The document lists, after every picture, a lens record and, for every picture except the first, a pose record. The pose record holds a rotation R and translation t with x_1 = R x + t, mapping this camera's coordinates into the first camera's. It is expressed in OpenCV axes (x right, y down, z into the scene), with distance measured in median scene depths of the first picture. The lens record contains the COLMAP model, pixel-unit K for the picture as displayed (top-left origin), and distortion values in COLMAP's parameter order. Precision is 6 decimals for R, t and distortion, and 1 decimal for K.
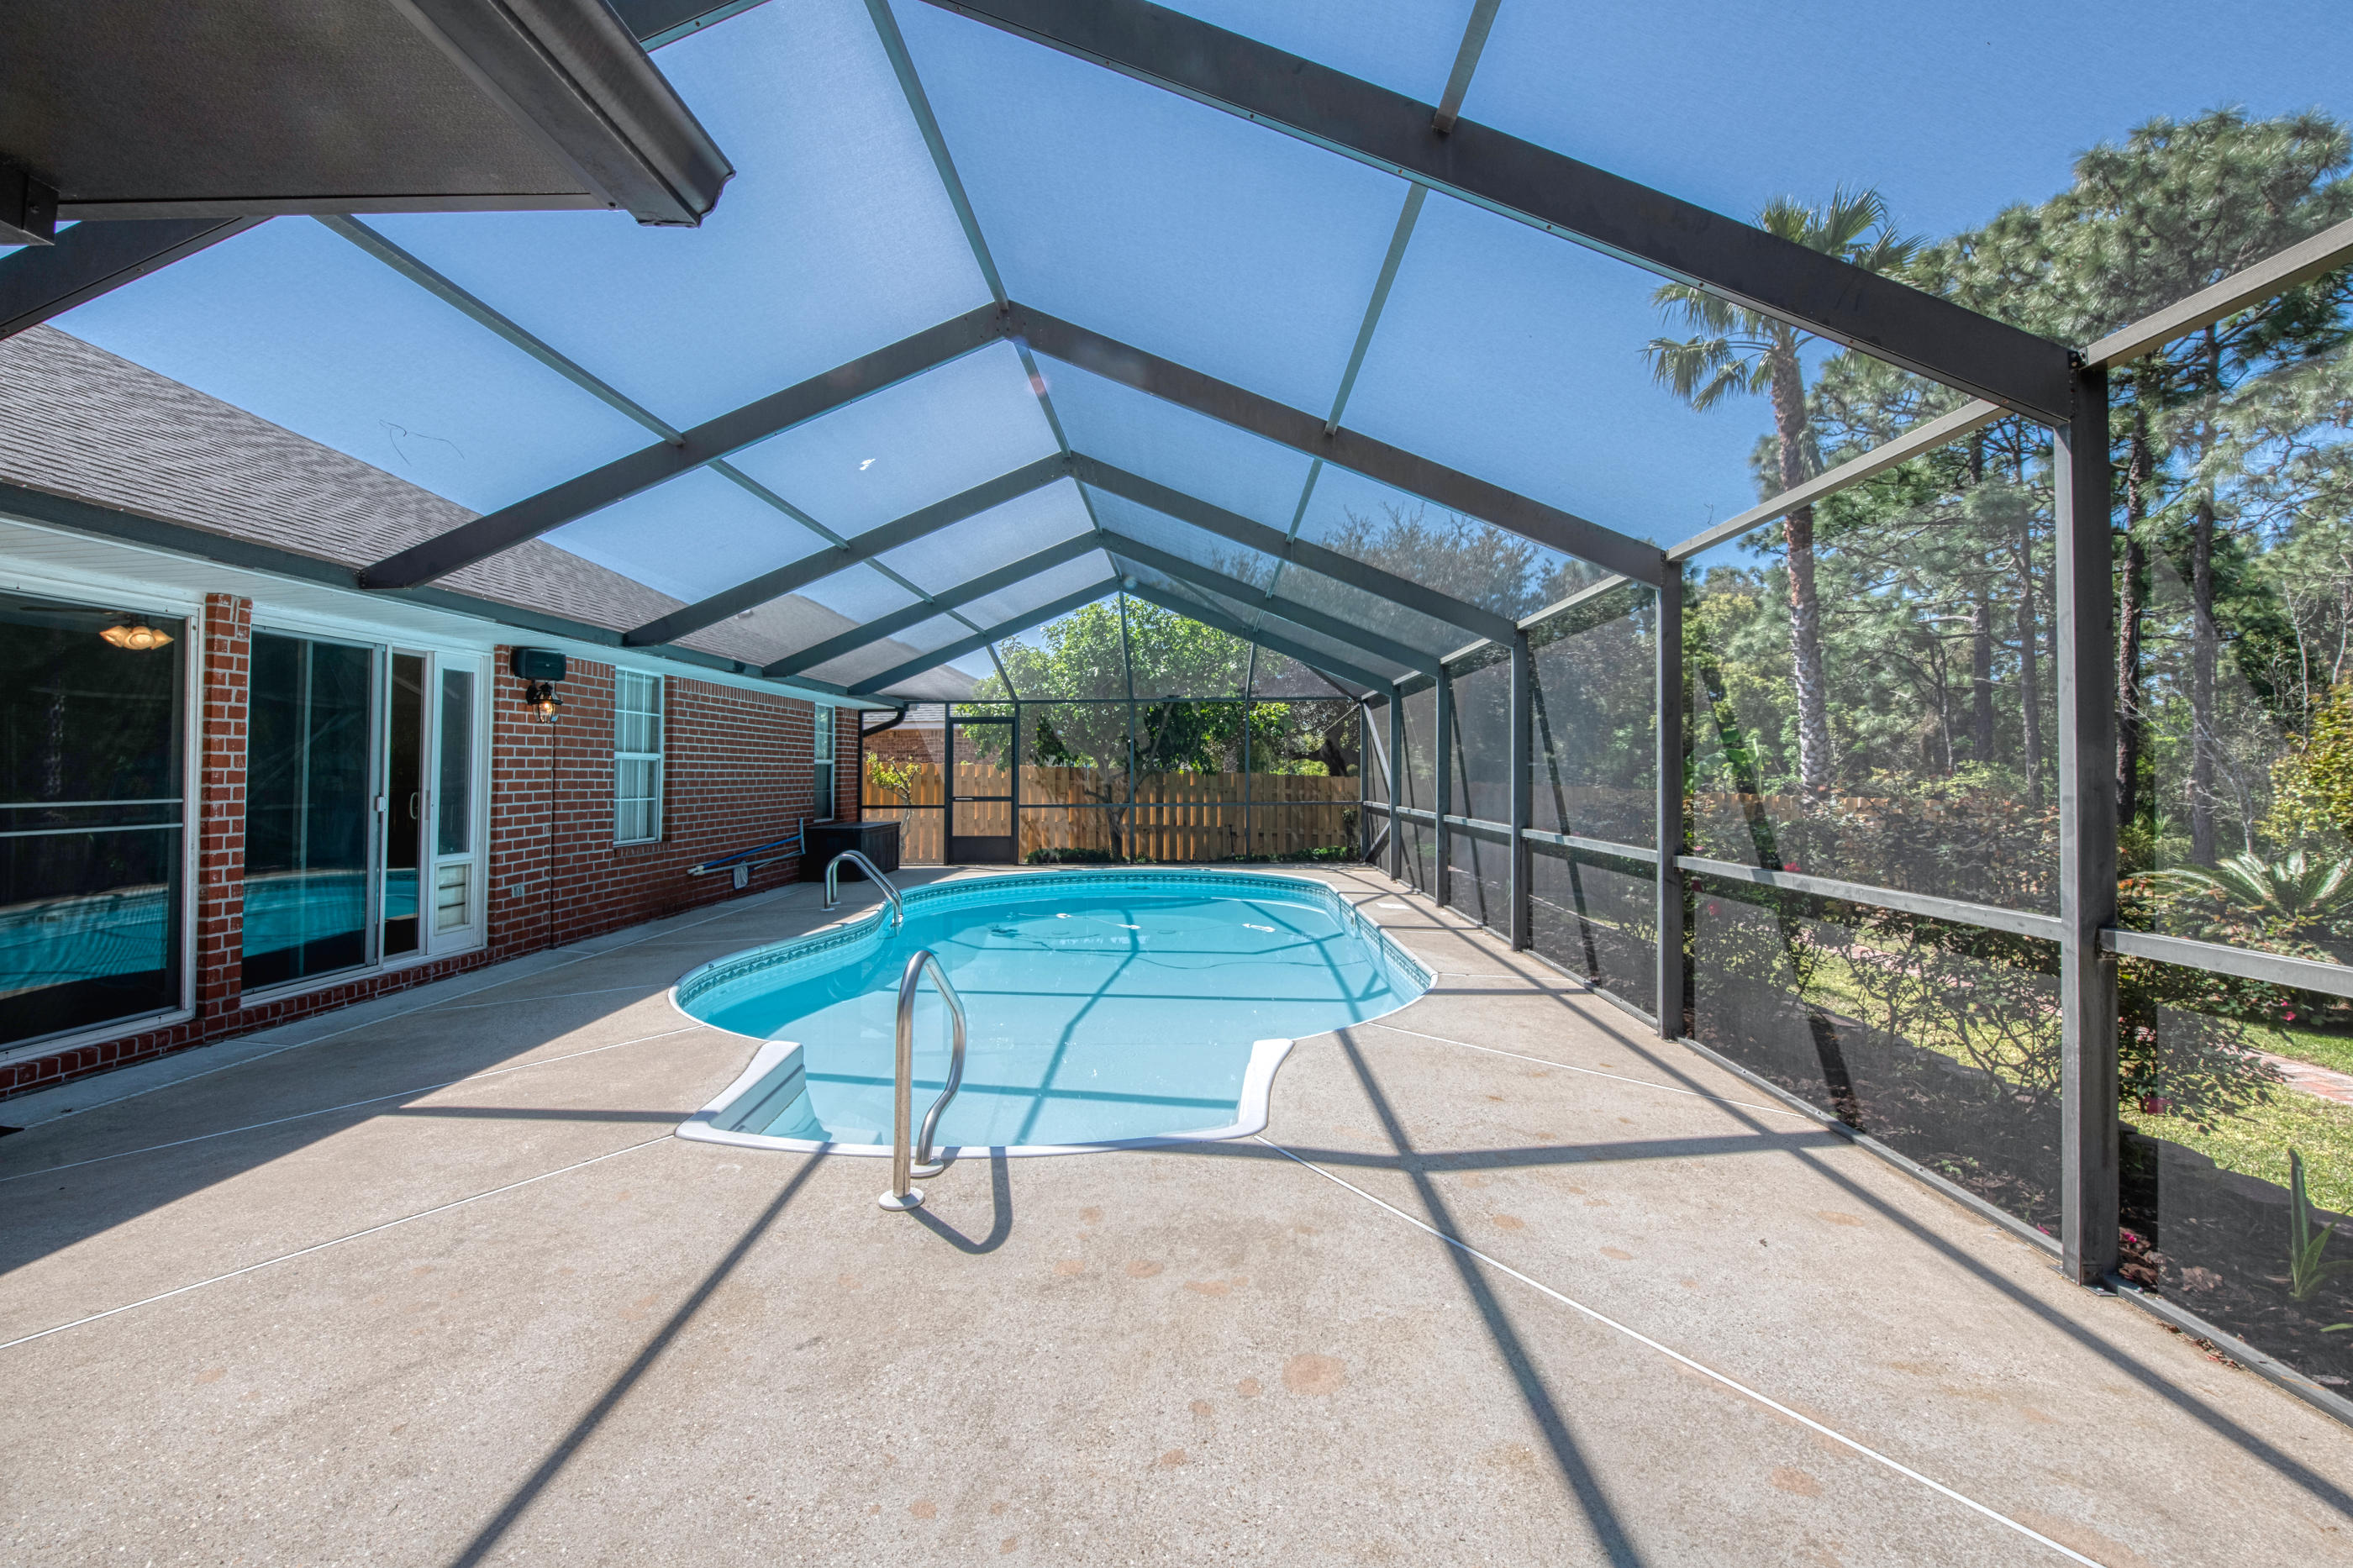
lens RADIAL K [[984.3, 0, 1166.8], [0, 984.3, 781.9], [0, 0, 1]] dist [-0.013600, -0.000397]
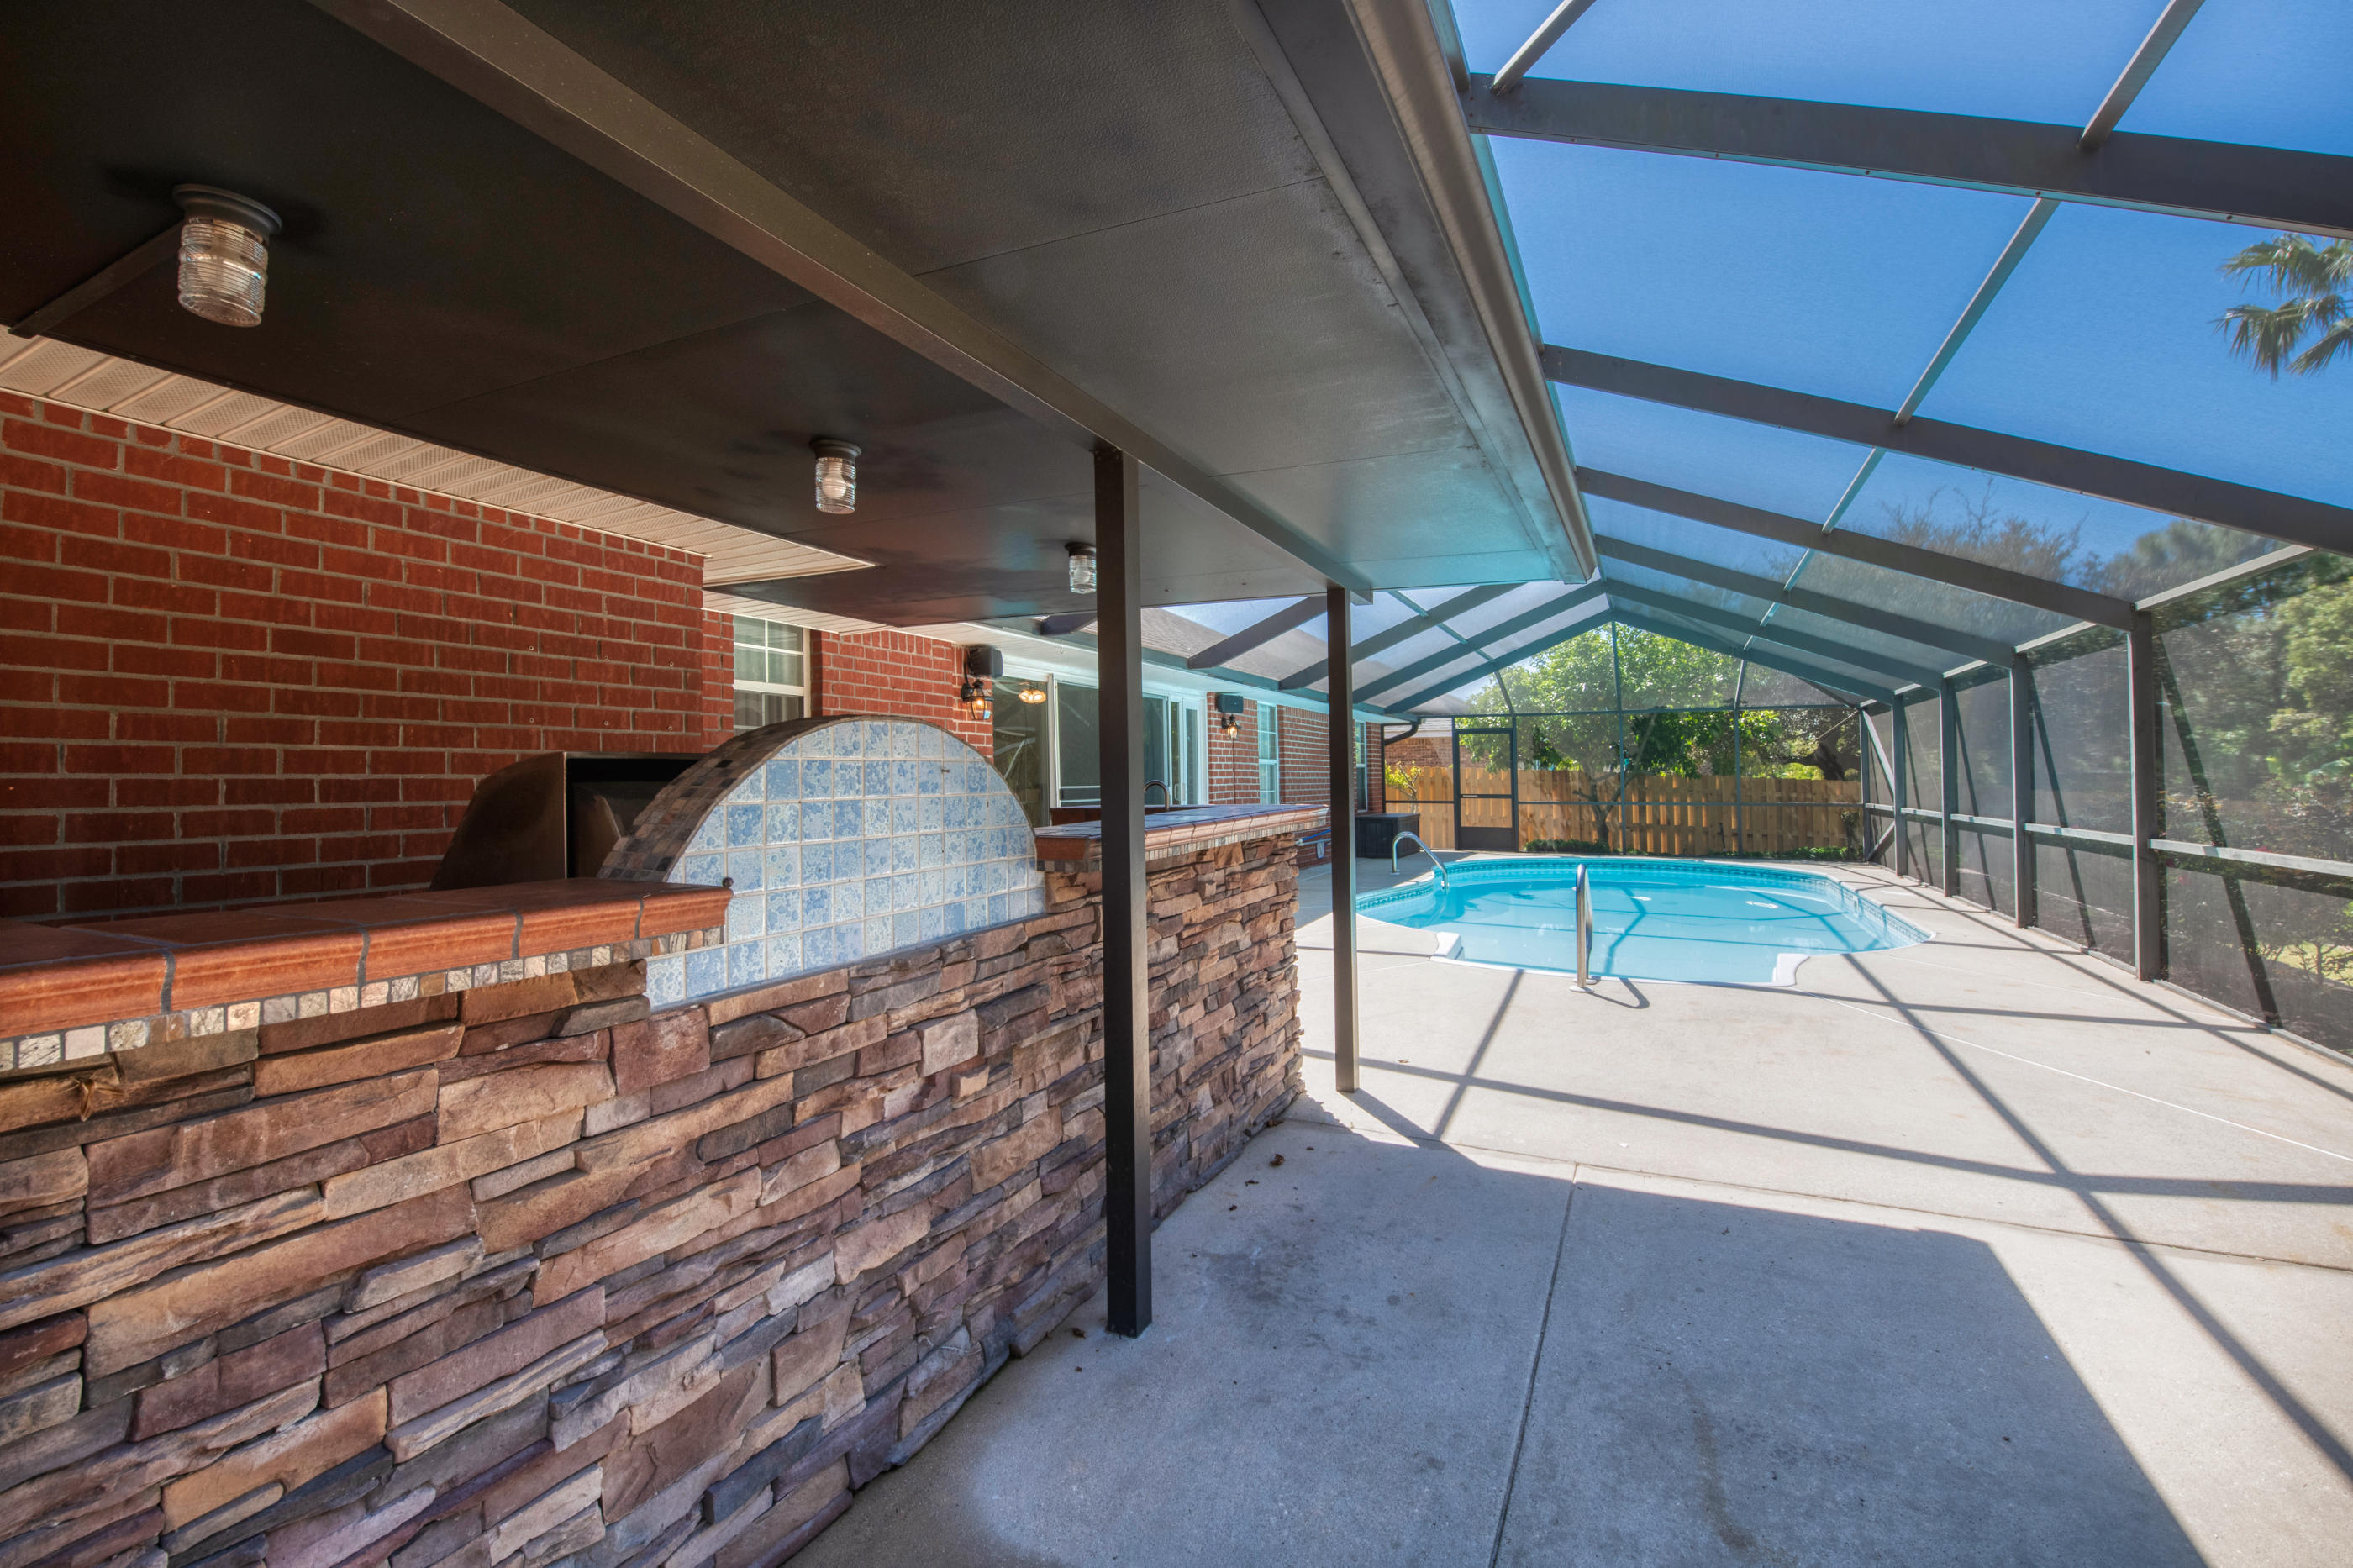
lens RADIAL K [[976.2, 0, 1180.1], [0, 976.2, 732.0], [0, 0, 1]] dist [-0.000348, 0.000136]
pose [[0.914755, -0.012625, -0.403812, -0.047558], [-0.009283, 0.998591, -0.052250, 0.004536], [0.403903, 0.051545, 0.913349, -0.254334]]
